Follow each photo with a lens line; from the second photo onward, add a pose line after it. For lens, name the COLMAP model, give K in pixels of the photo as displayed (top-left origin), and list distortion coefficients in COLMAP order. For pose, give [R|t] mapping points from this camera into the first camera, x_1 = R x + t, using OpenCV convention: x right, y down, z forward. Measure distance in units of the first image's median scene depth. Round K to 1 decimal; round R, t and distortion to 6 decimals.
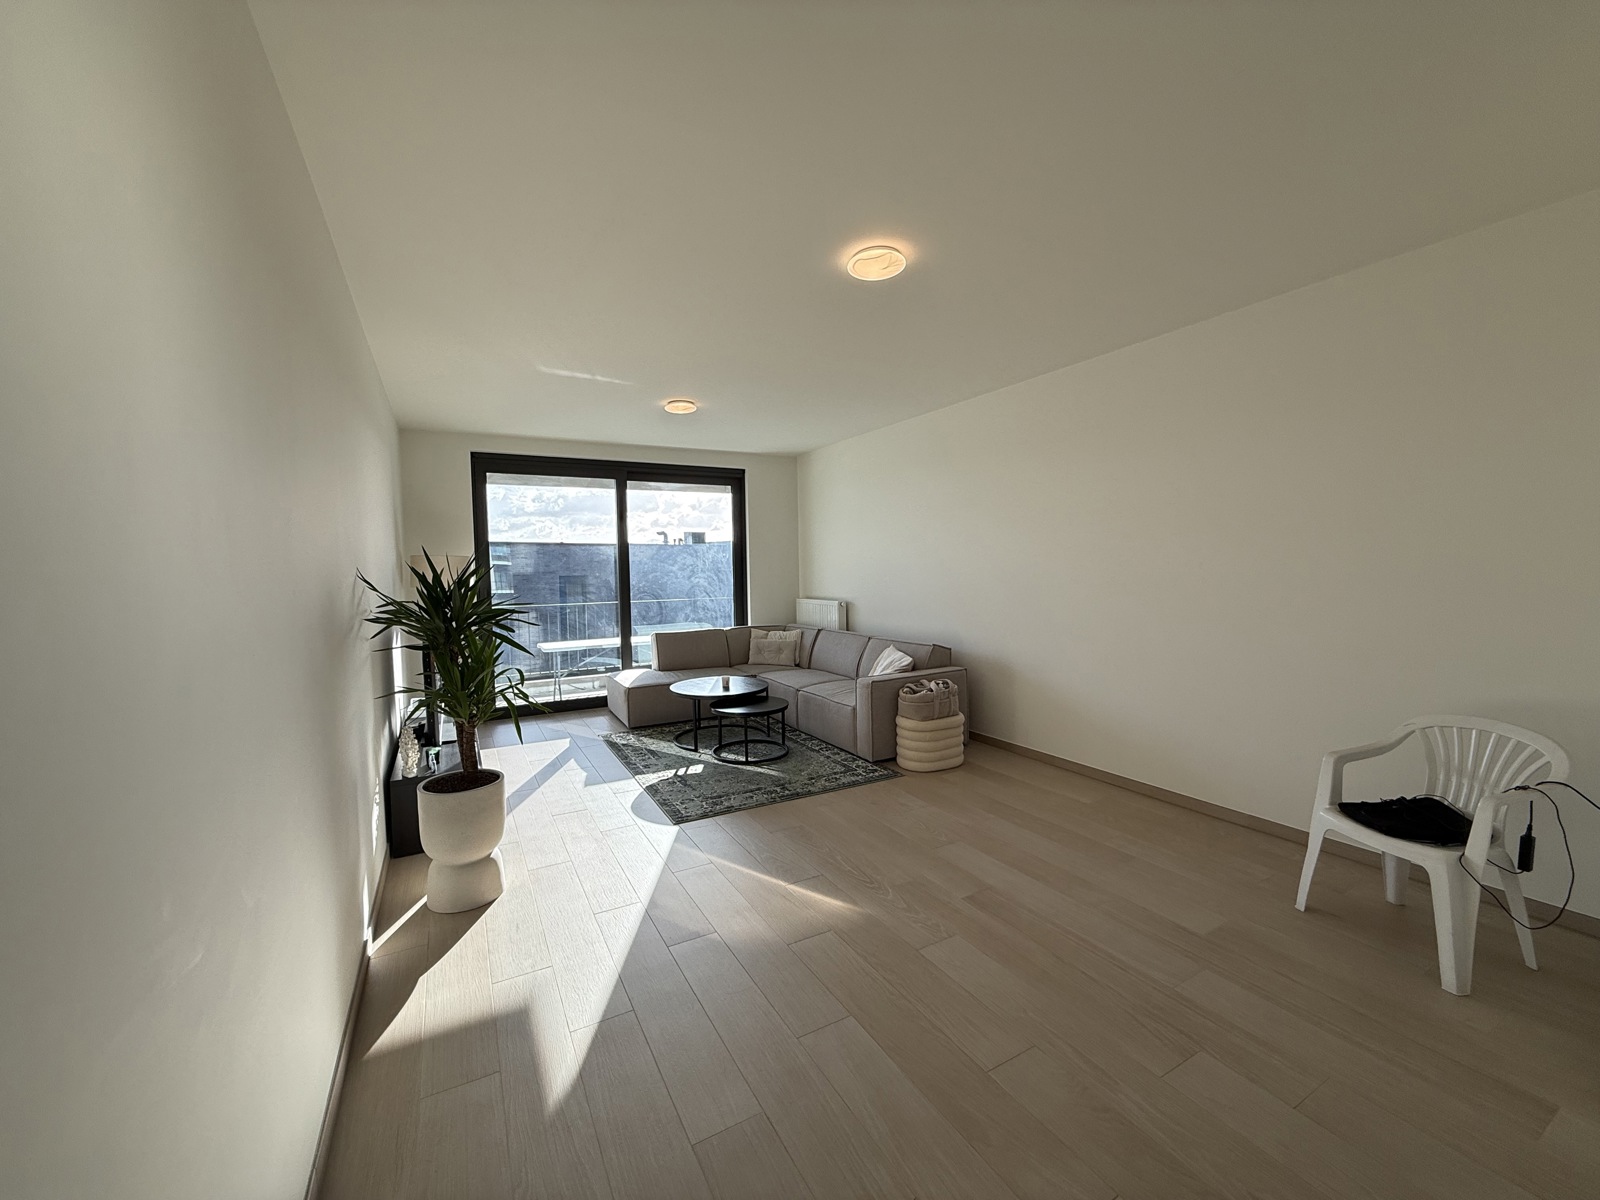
lens RADIAL K [[635.6, 0, 799.1], [0, 635.6, 604.8], [0, 0, 1]] dist [-0.003009, -0.000202]
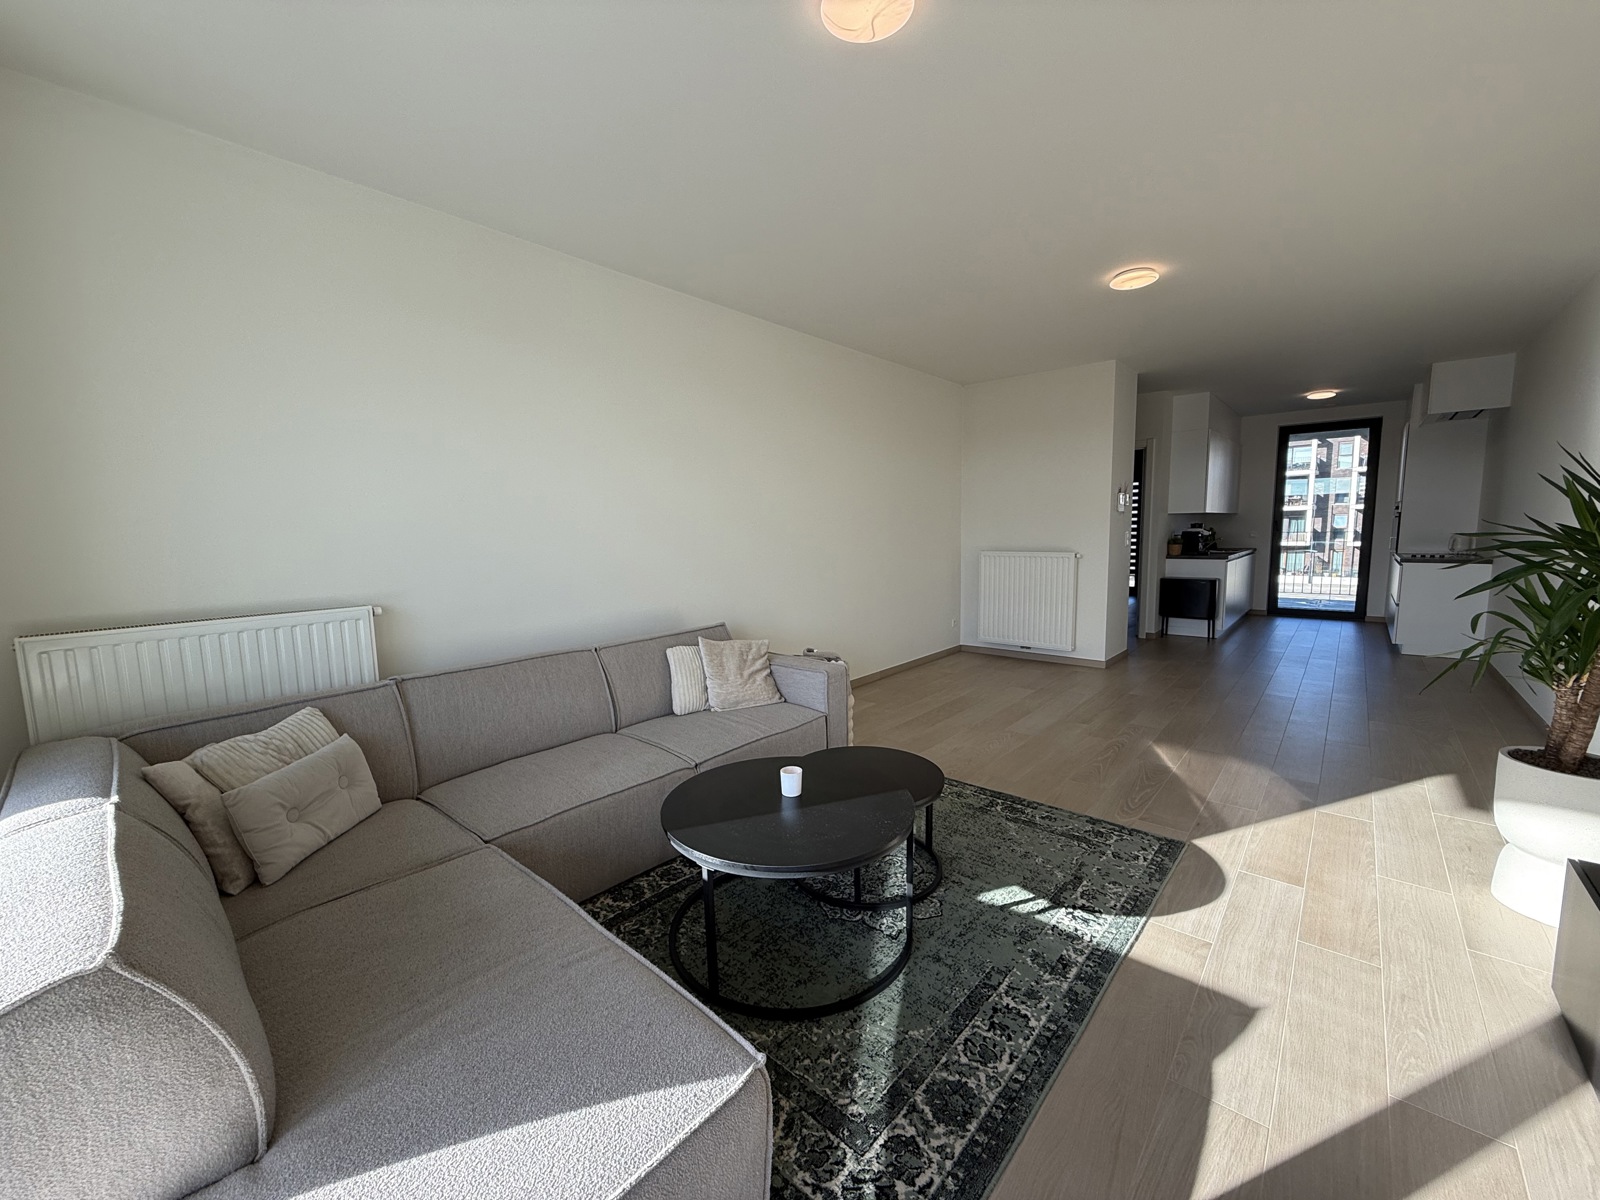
lens RADIAL K [[635.6, 0, 801.1], [0, 635.6, 600.5], [0, 0, 1]] dist [-0.003009, -0.000202]
pose [[-0.343342, -0.081309, 0.935684, -0.613669], [0.082343, 0.989803, 0.116228, -0.048425], [-0.935594, 0.116953, -0.333146, 1.416207]]
